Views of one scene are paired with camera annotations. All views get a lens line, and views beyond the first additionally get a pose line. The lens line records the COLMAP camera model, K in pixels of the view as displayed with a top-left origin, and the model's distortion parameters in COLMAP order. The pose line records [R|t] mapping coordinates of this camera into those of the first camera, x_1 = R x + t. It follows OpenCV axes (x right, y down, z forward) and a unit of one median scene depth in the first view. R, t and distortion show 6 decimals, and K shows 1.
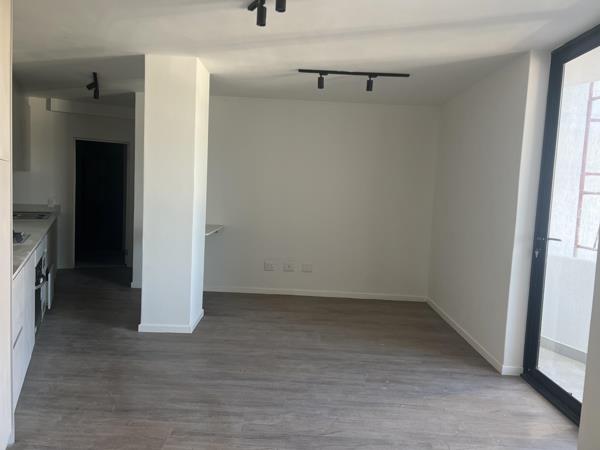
lens RADIAL K [[455.8, 0, 300.0], [0, 455.8, 225.0], [0, 0, 1]] dist [0.082366, -0.086450]
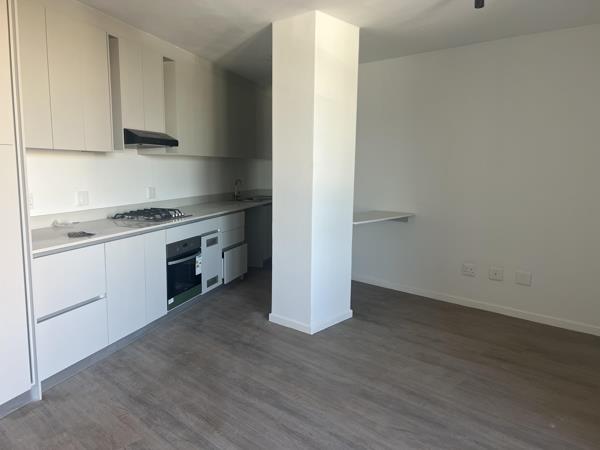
lens RADIAL K [[455.8, 0, 300.0], [0, 455.8, 225.0], [0, 0, 1]] dist [0.082366, -0.086450]
pose [[0.740540, 0.053373, -0.669889, 0.320393], [-0.036005, 0.998560, 0.039757, -0.006651], [0.671047, -0.005323, 0.741396, 0.343050]]
